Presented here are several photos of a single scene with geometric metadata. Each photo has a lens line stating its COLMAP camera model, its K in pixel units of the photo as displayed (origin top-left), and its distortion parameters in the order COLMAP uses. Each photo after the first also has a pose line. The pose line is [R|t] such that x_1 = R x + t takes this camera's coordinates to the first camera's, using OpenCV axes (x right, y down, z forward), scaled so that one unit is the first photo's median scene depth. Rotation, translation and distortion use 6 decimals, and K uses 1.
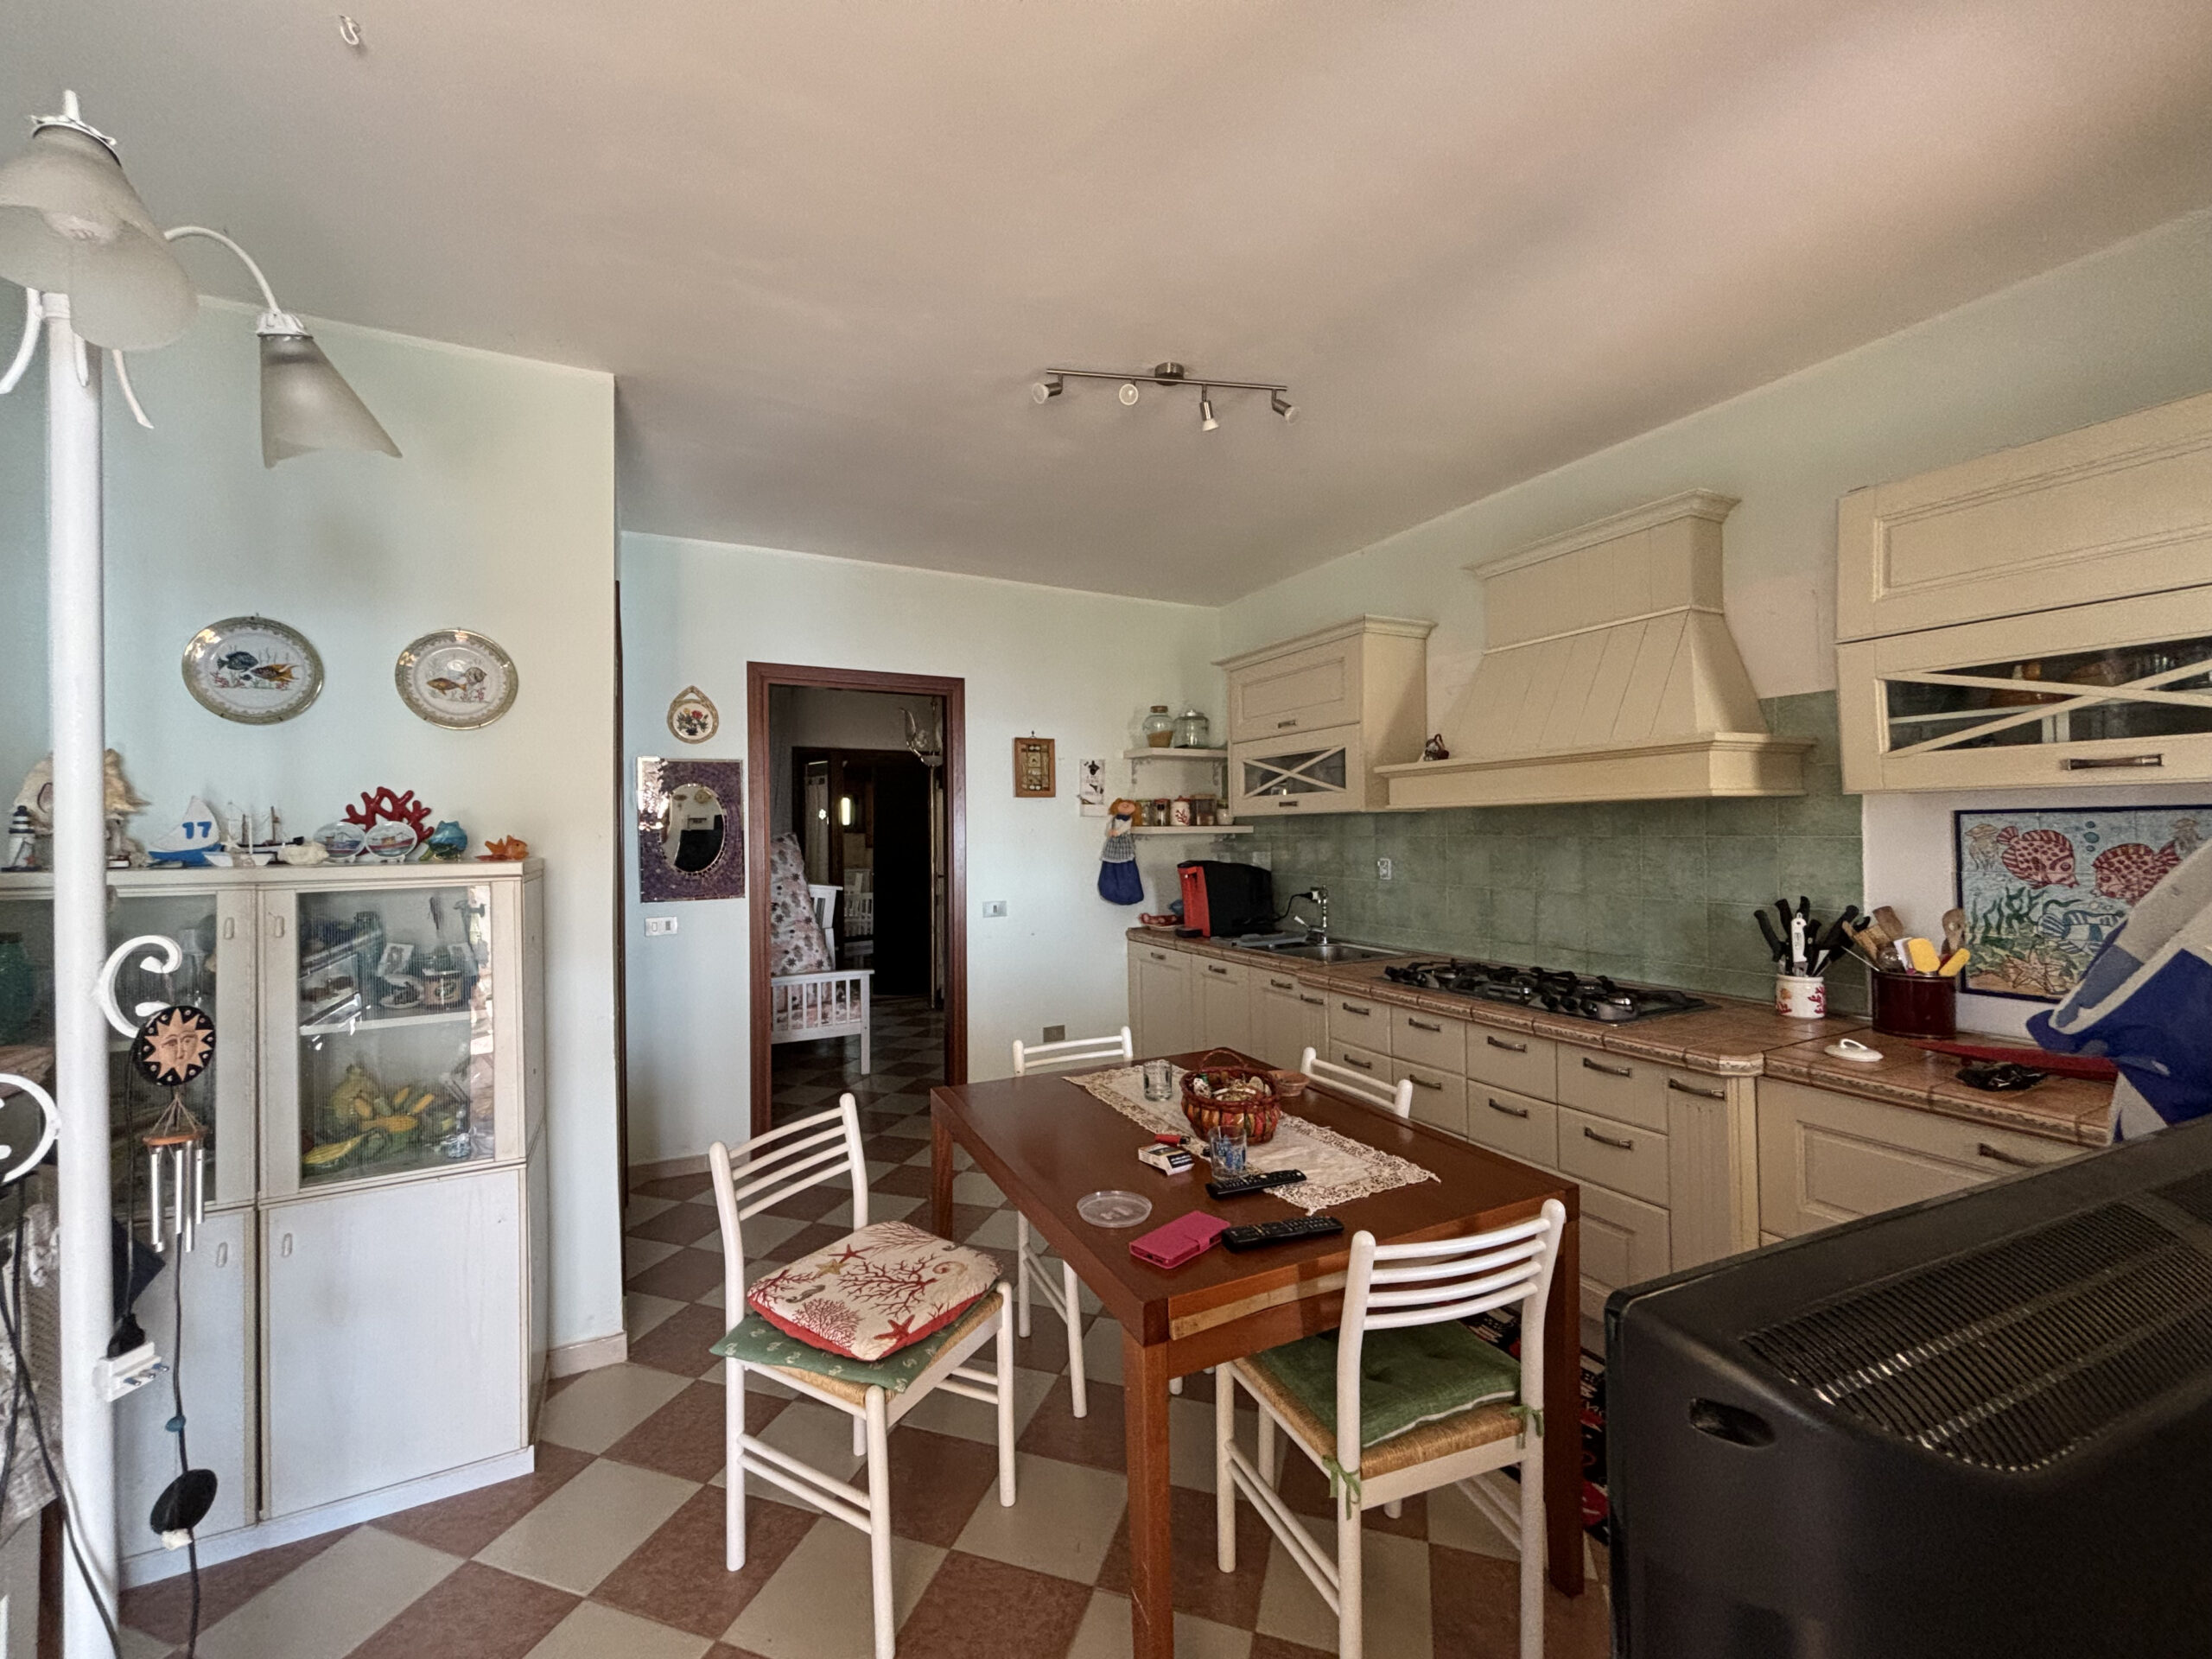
lens RADIAL K [[886.9, 0, 1107.5], [0, 886.9, 821.8], [0, 0, 1]] dist [0.000370, -0.000302]
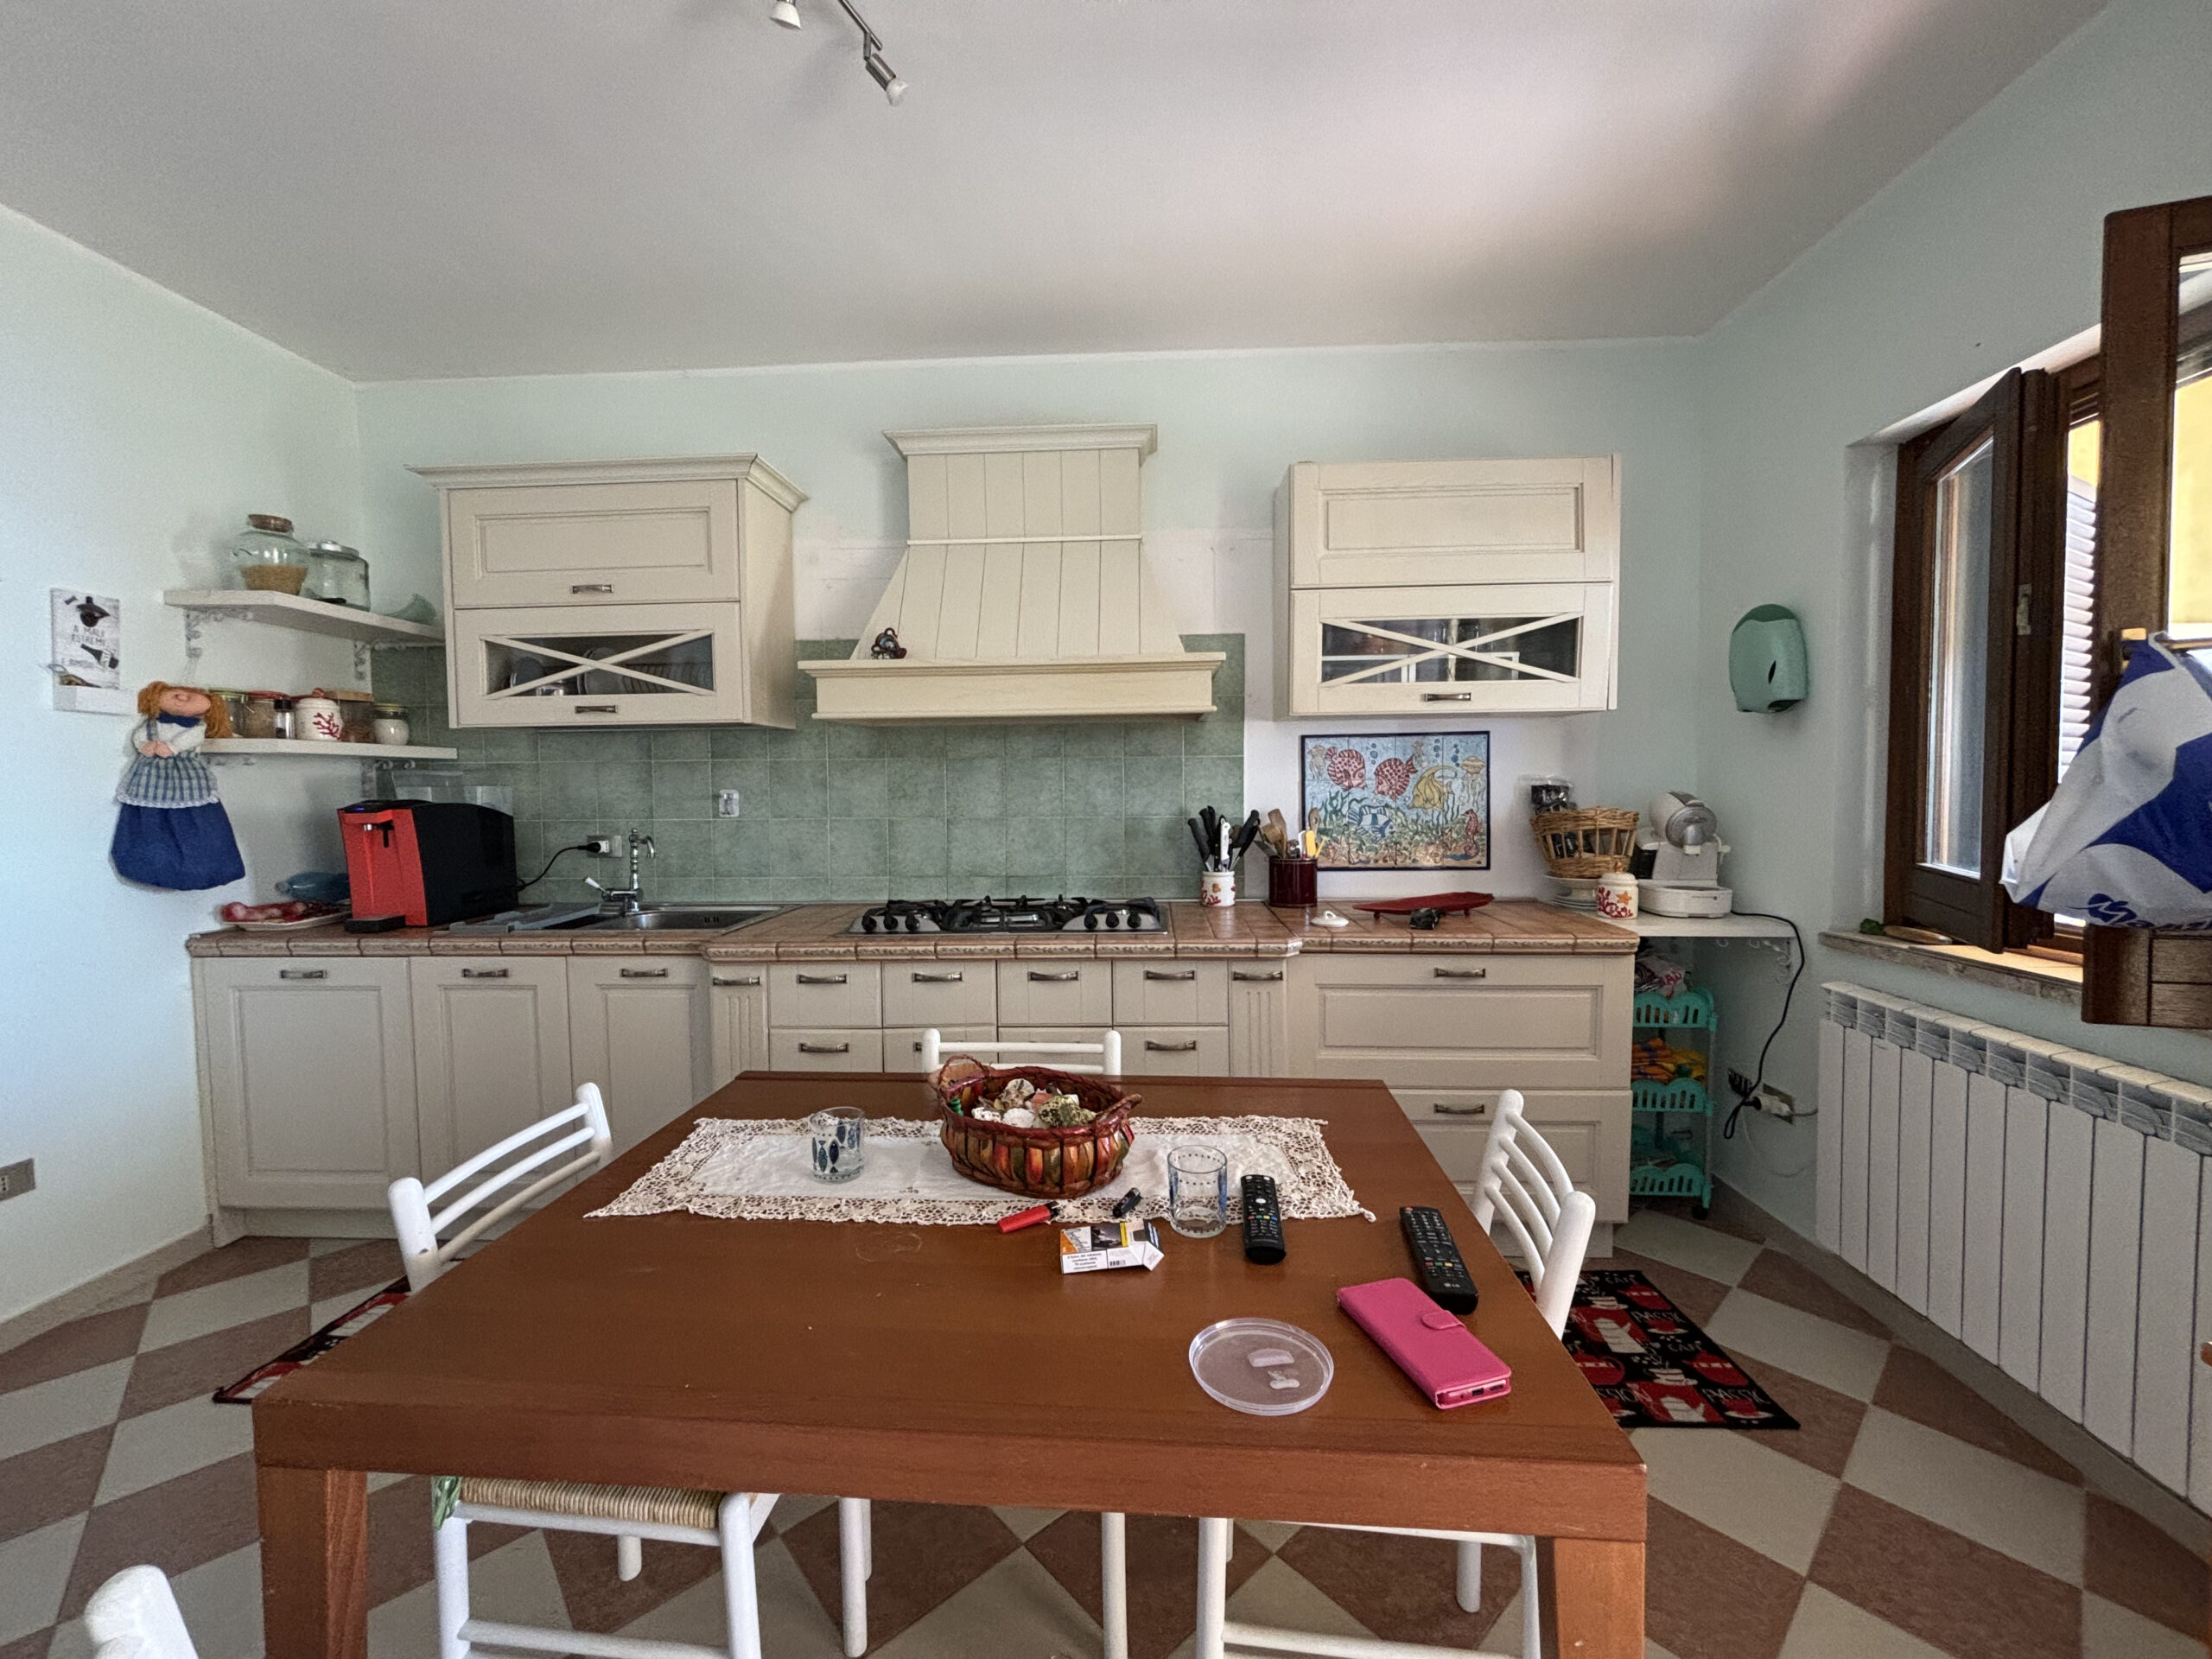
lens RADIAL K [[880.3, 0, 1113.5], [0, 880.3, 828.5], [0, 0, 1]] dist [0.000950, 0.000000]
pose [[0.501219, -0.036764, 0.864539, -0.223463], [-0.005001, 0.998957, 0.045380, 0.046593], [-0.865306, -0.027069, 0.500512, 0.393689]]
